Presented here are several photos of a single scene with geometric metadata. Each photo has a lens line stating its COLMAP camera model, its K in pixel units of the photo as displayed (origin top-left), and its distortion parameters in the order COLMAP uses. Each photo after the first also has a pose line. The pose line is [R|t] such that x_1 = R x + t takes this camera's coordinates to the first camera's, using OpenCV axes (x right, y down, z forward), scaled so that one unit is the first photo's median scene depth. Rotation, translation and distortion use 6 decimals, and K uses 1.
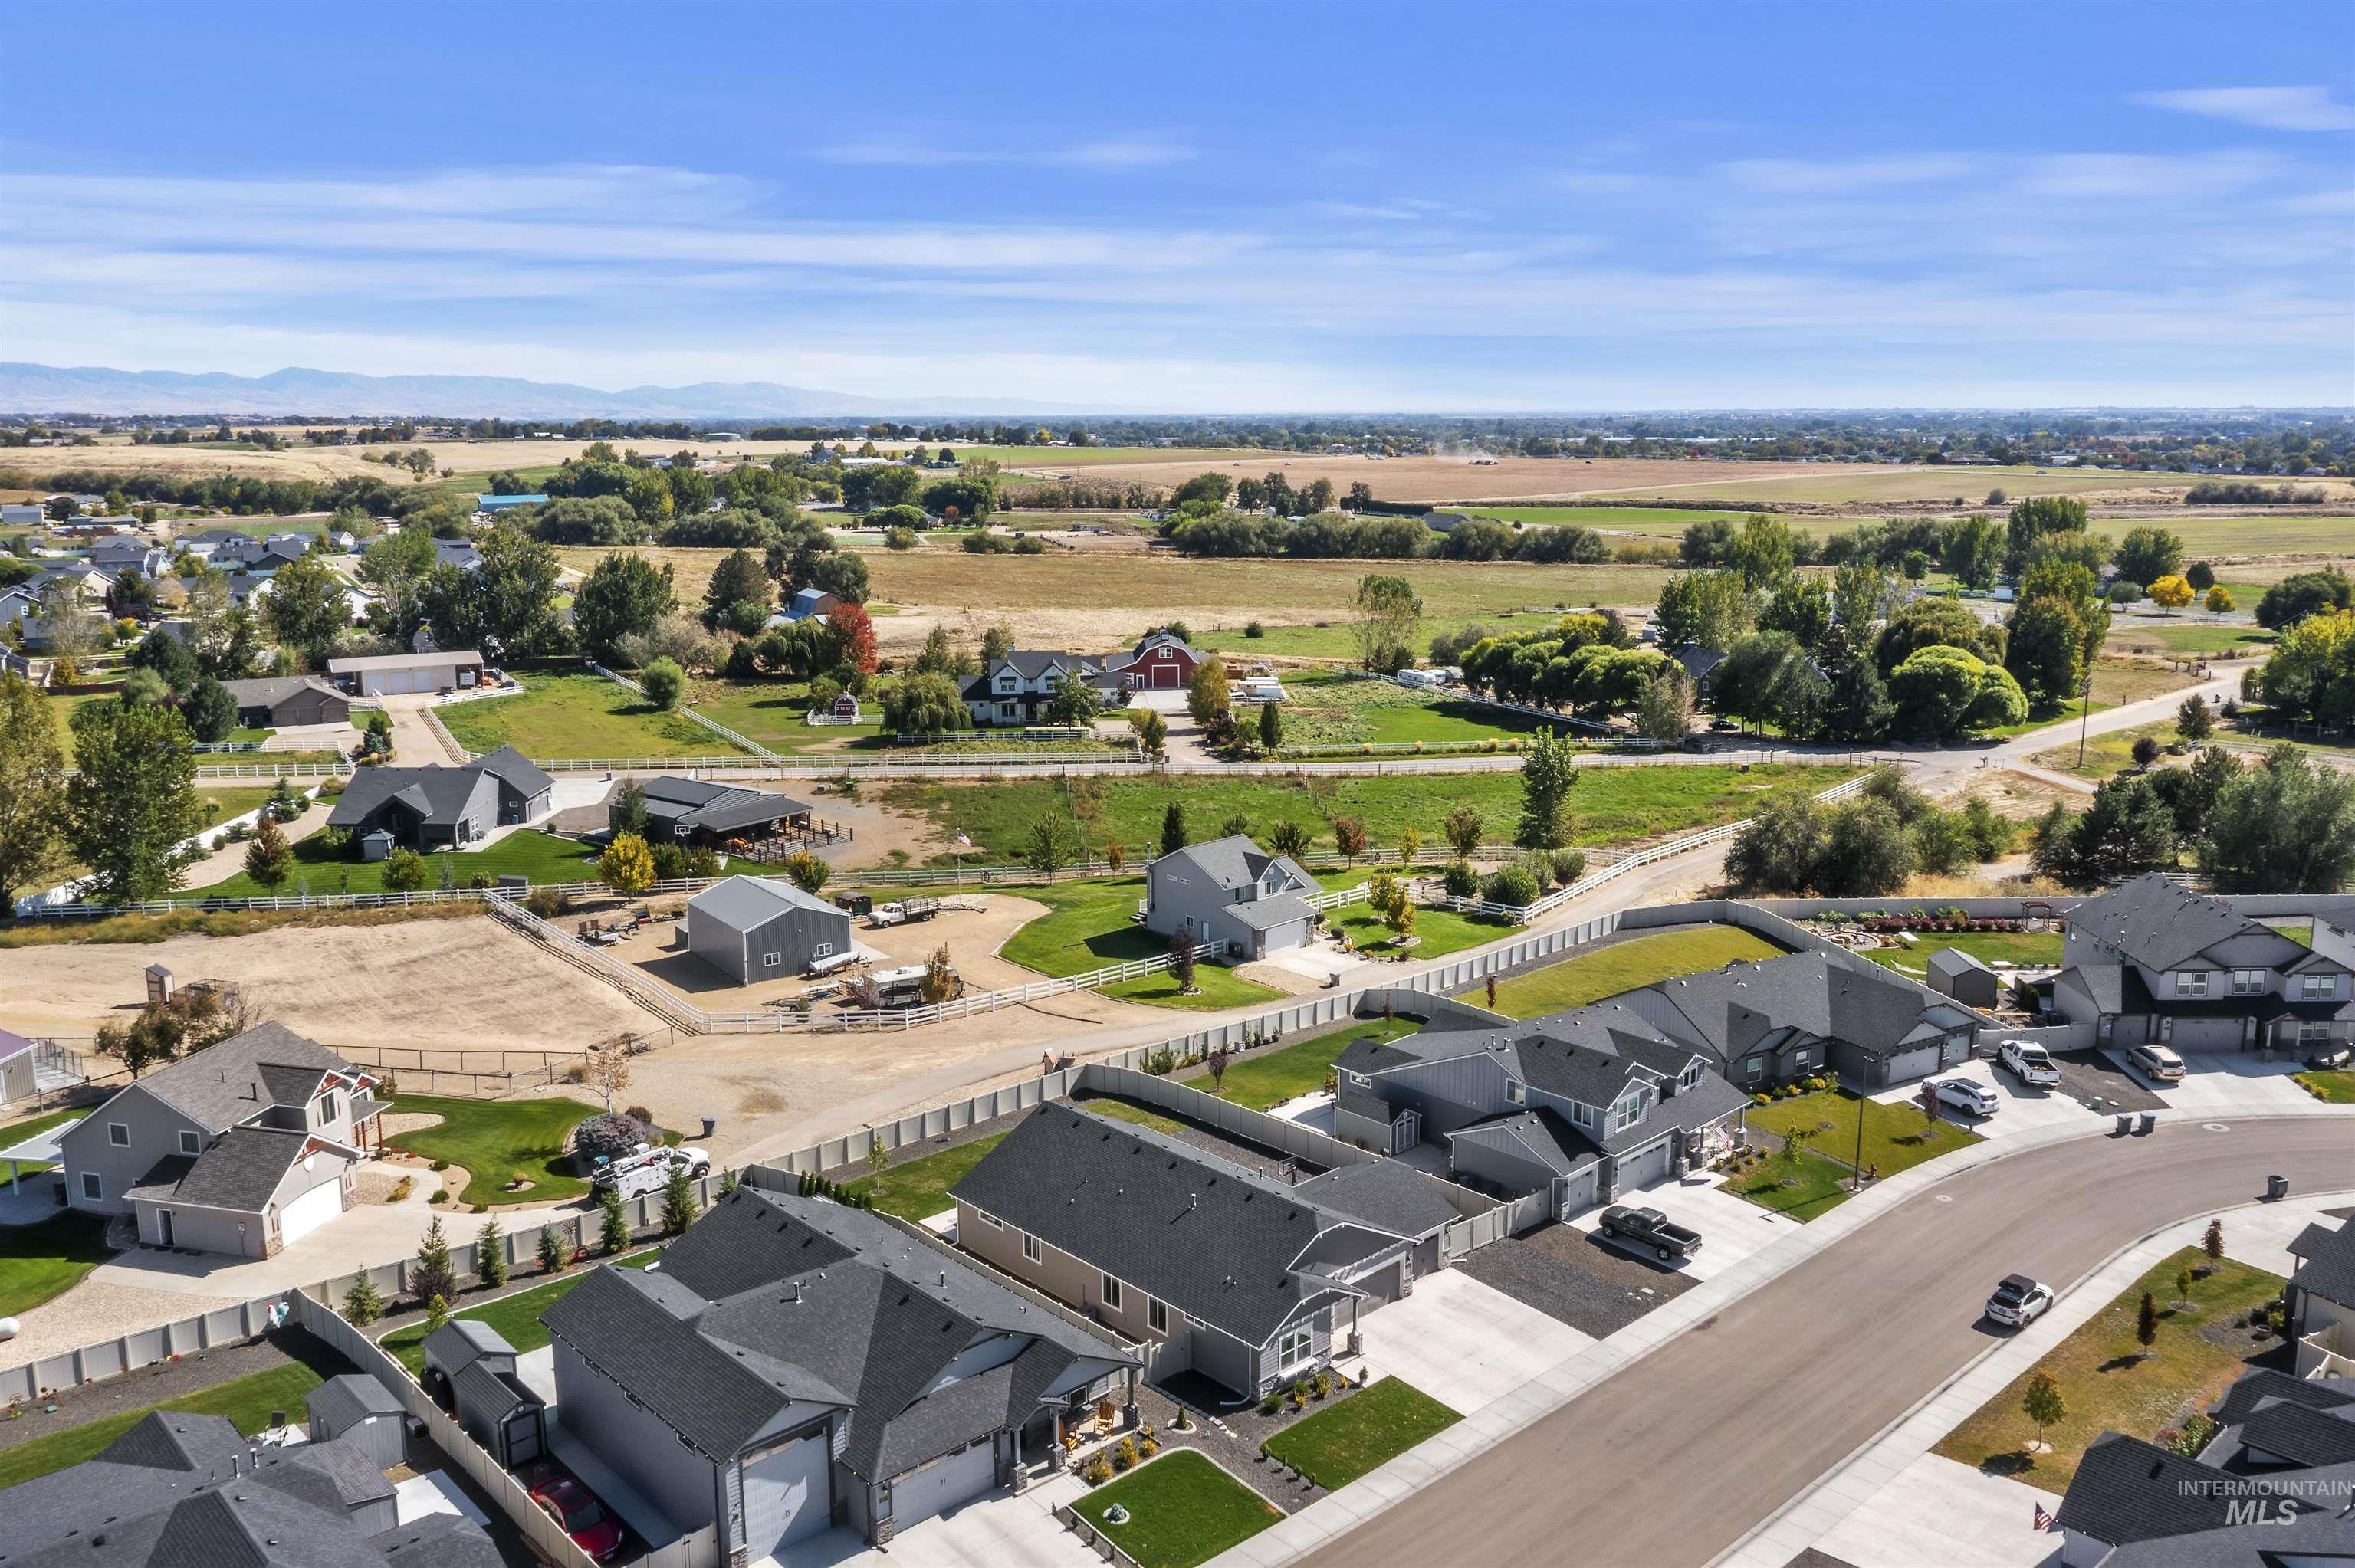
lens RADIAL K [[1831.6, 0, 1183.0], [0, 1831.6, 775.5], [0, 0, 1]] dist [-0.018842, -0.004931]
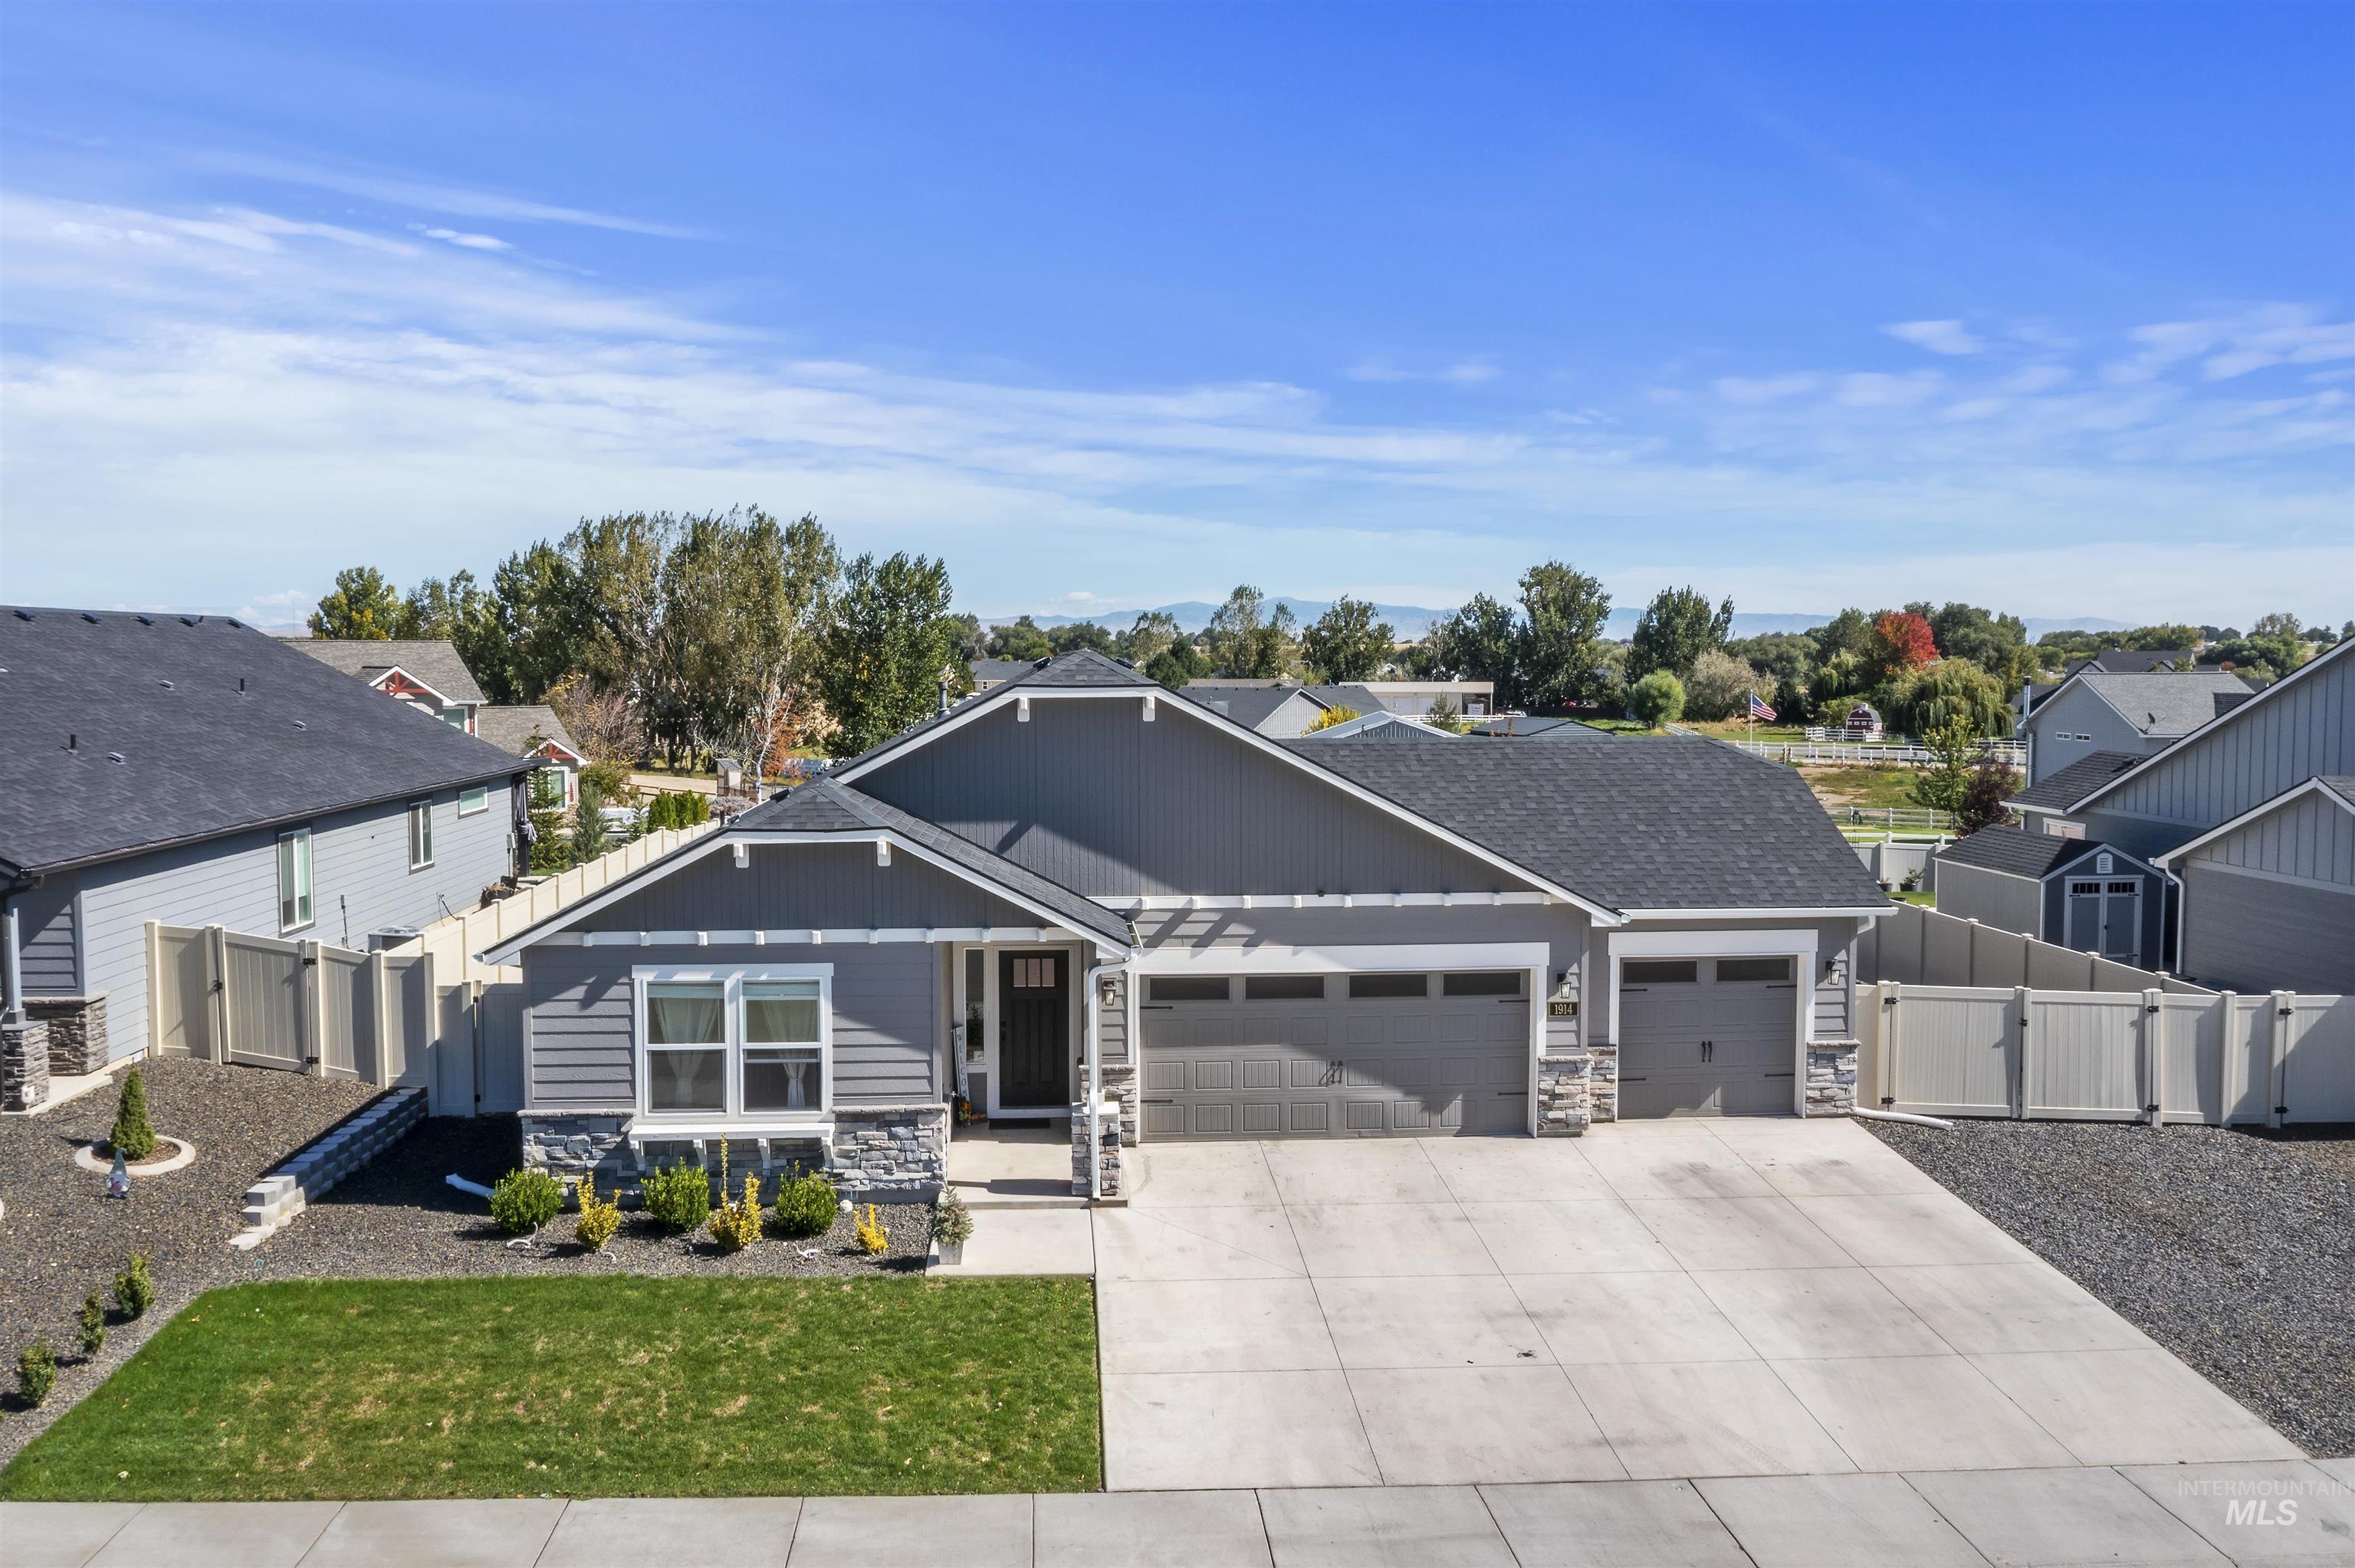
lens RADIAL K [[1831.6, 0, 1170.7], [0, 1831.6, 777.8], [0, 0, 1]] dist [-0.018842, -0.004931]
pose [[0.772271, 0.040147, -0.634023, 0.101125], [-0.119627, 0.989338, -0.083065, 0.109459], [0.623929, 0.139996, 0.768840, 0.315995]]
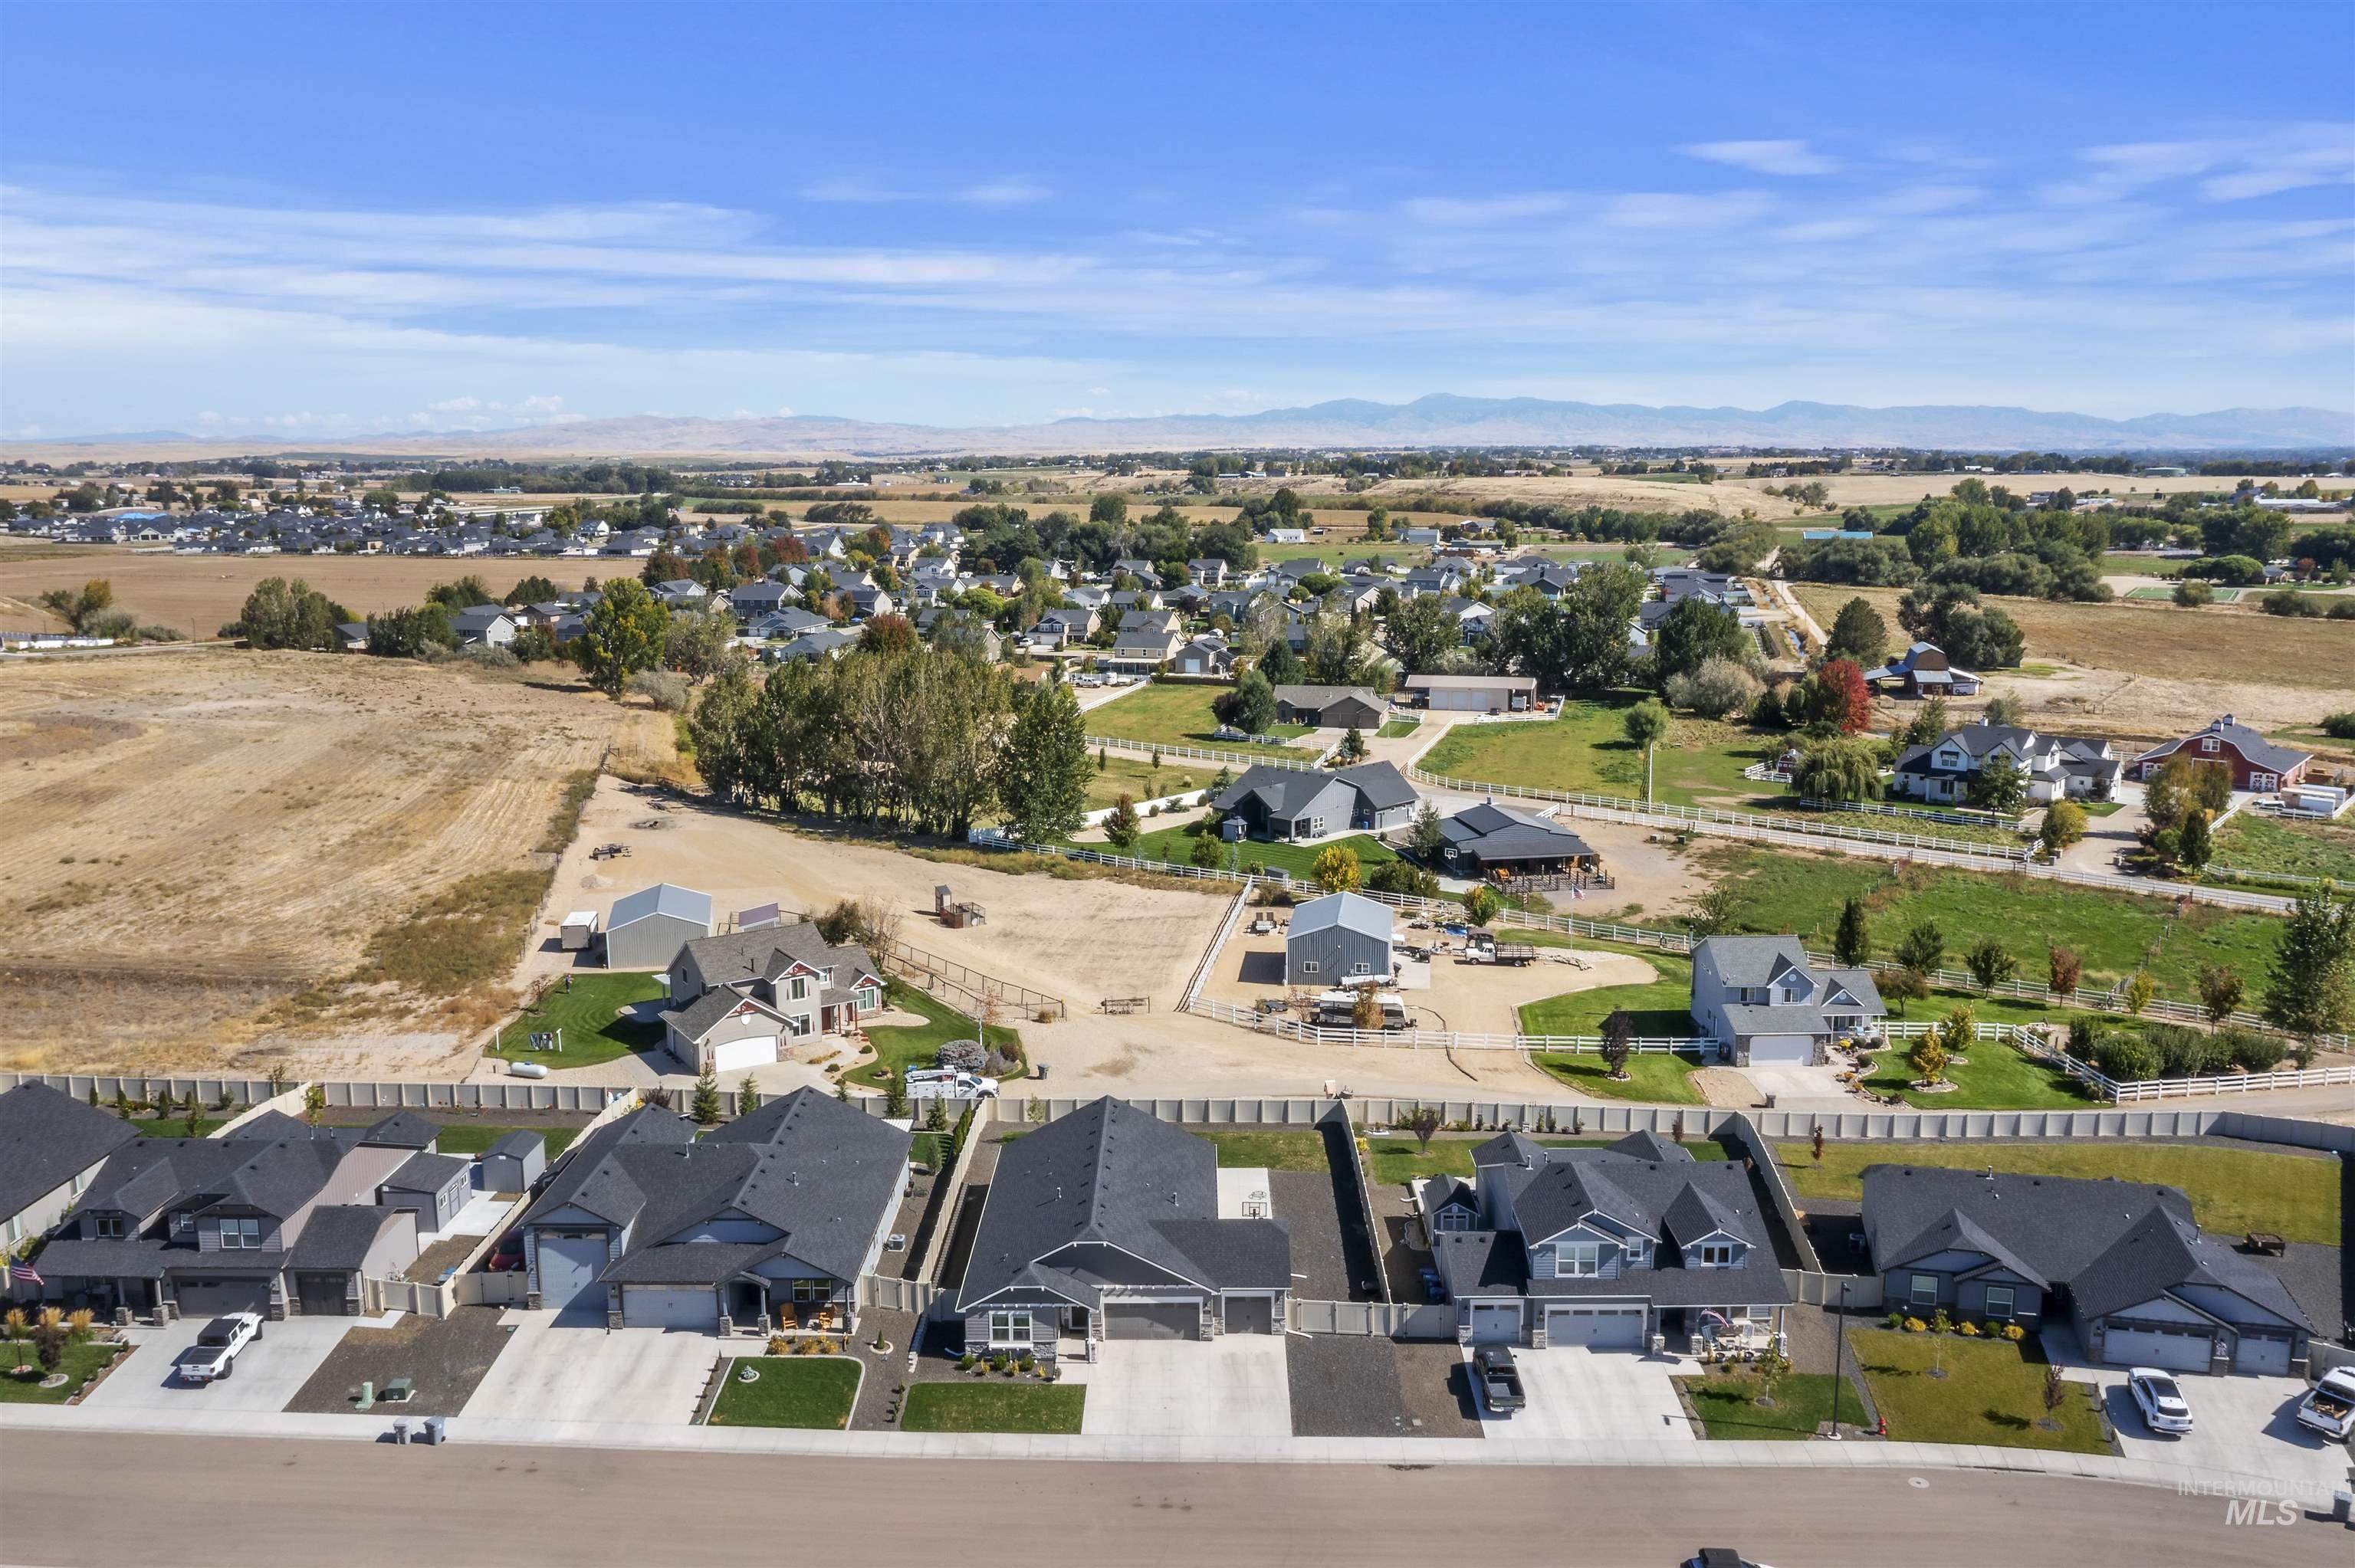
lens RADIAL K [[1831.6, 0, 1185.5], [0, 1831.6, 789.6], [0, 0, 1]] dist [-0.018842, -0.004931]
pose [[0.721824, 0.120203, -0.681557, 0.333520], [-0.125958, 0.991171, 0.041409, -0.031494], [0.680517, 0.055958, 0.730592, 0.081515]]
